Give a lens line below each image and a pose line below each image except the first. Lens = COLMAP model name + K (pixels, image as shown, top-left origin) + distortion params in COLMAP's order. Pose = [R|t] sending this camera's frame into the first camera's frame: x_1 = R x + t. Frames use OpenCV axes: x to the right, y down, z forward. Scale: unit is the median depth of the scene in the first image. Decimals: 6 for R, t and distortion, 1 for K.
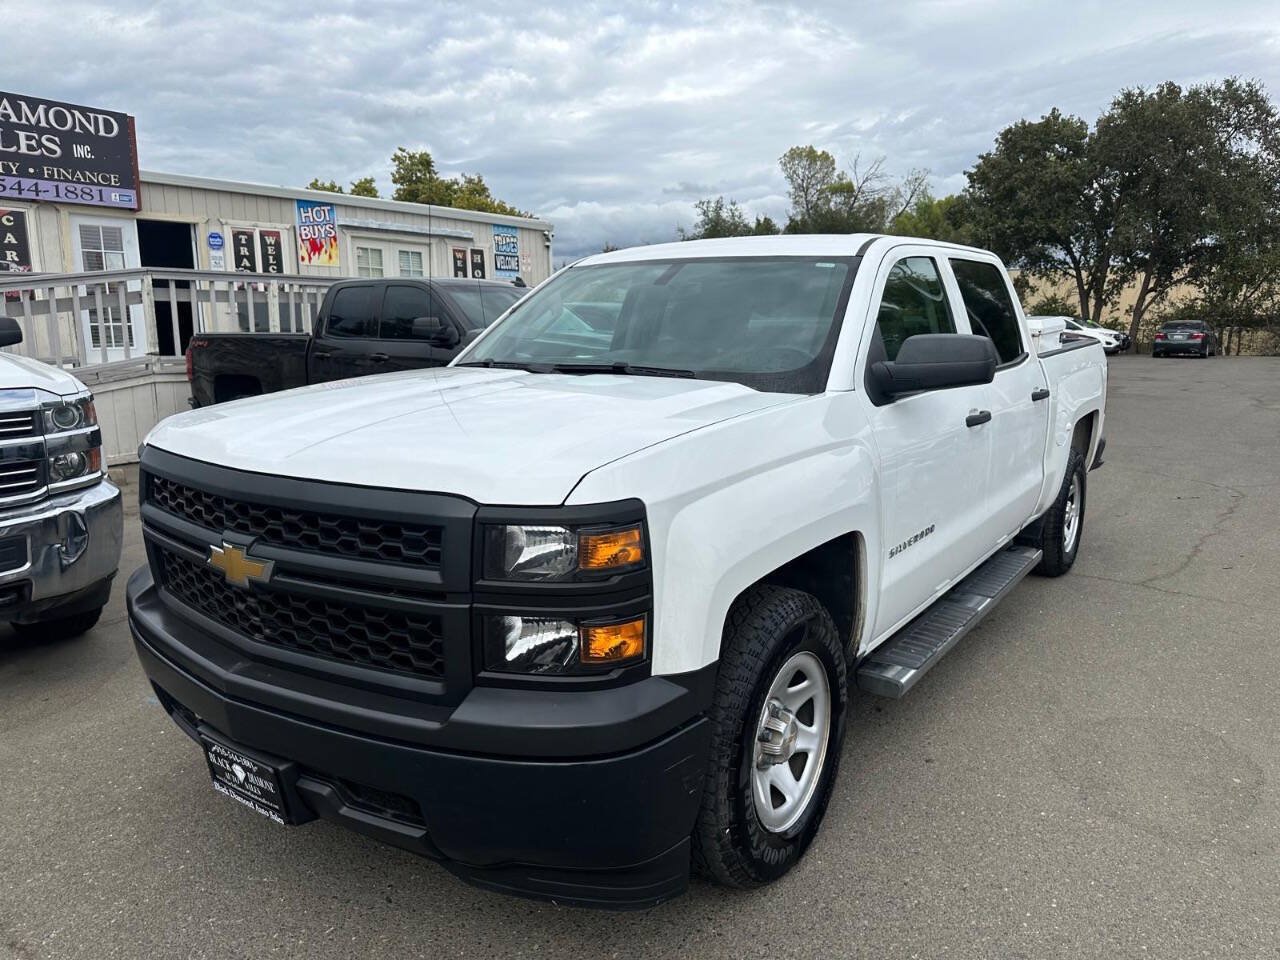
lens RADIAL K [[915.8, 0, 658.6], [0, 915.8, 478.6], [0, 0, 1]] dist [0.018837, -0.024047]
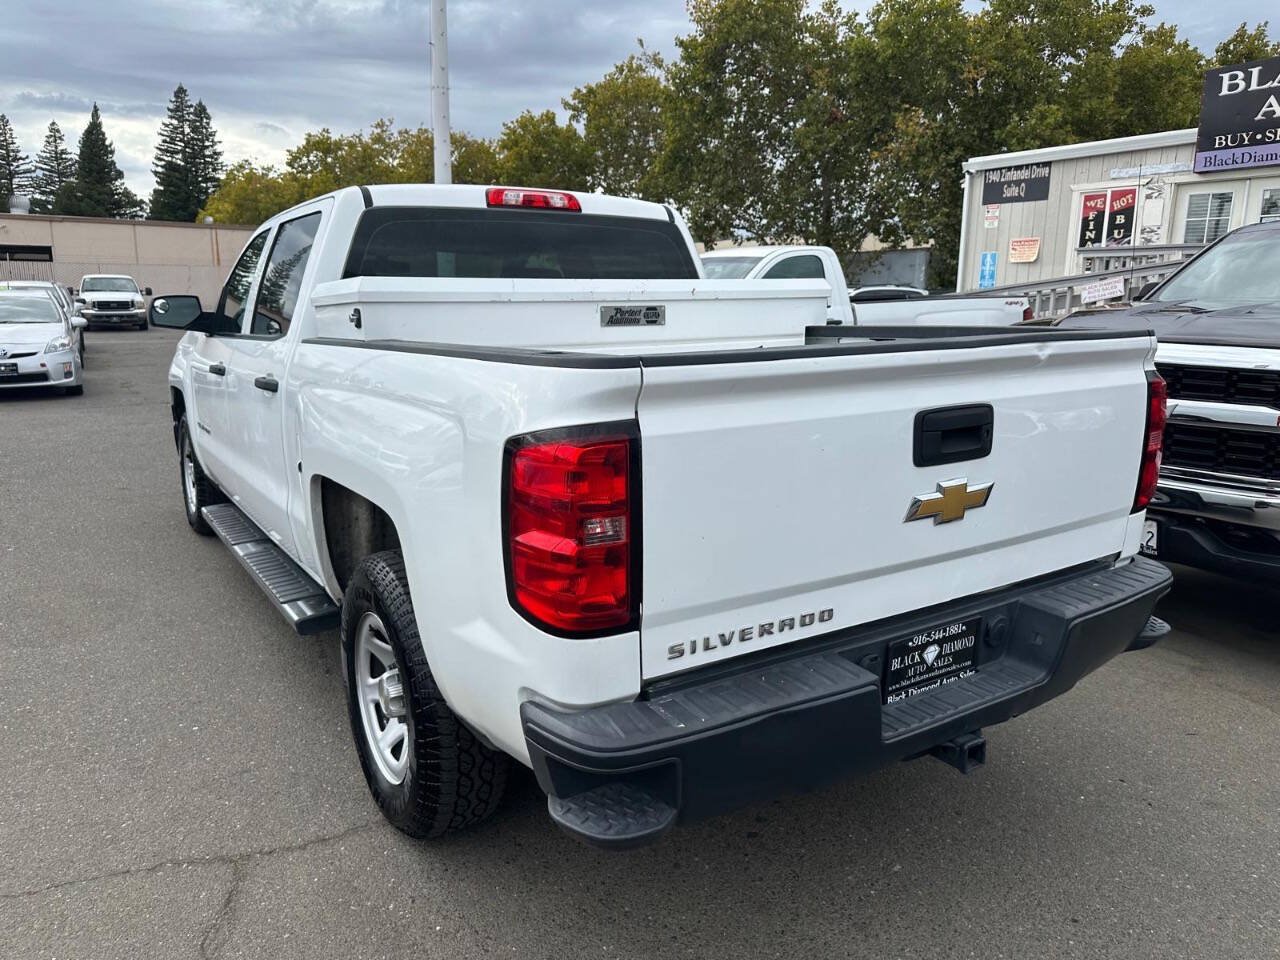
lens RADIAL K [[915.8, 0, 625.6], [0, 915.8, 479.1], [0, 0, 1]] dist [0.018837, -0.024047]
pose [[-0.404616, 0.188721, -0.894802, 0.305351], [-0.153548, 0.950563, 0.269913, -0.085725], [0.901504, 0.246606, -0.355635, 0.477168]]
